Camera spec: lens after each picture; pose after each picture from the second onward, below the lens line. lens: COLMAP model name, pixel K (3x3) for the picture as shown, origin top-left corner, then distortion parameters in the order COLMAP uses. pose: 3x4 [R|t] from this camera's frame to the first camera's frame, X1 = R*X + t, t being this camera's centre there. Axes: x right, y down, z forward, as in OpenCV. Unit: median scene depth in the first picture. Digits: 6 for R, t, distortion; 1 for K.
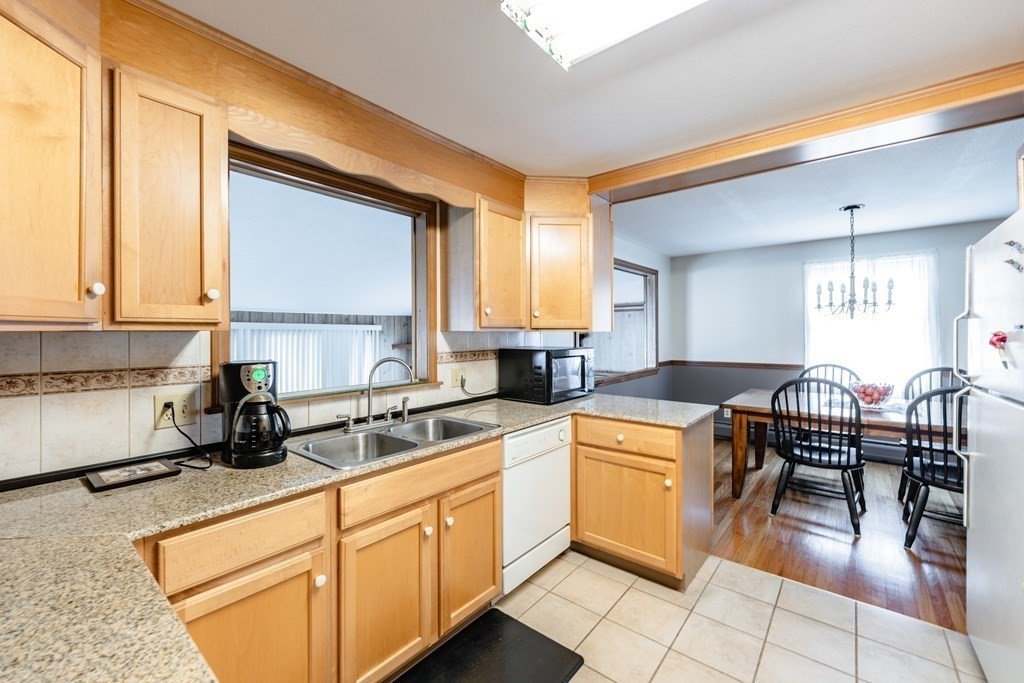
lens RADIAL K [[426.7, 0, 508.8], [0, 426.7, 334.1], [0, 0, 1]] dist [-0.000155, -0.001463]
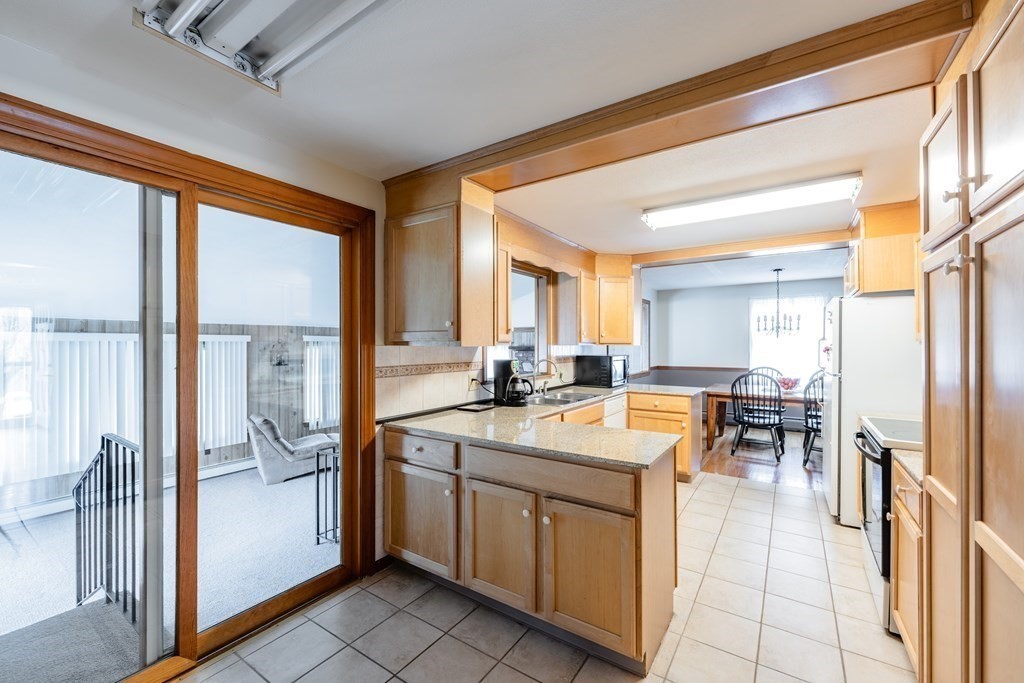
lens RADIAL K [[426.7, 0, 512.0], [0, 426.7, 345.1], [0, 0, 1]] dist [-0.000155, -0.001463]
pose [[0.994732, 0.003649, 0.102445, -0.411811], [-0.003445, 0.999992, -0.002167, -0.001570], [-0.102452, 0.001803, 0.994736, -0.574684]]
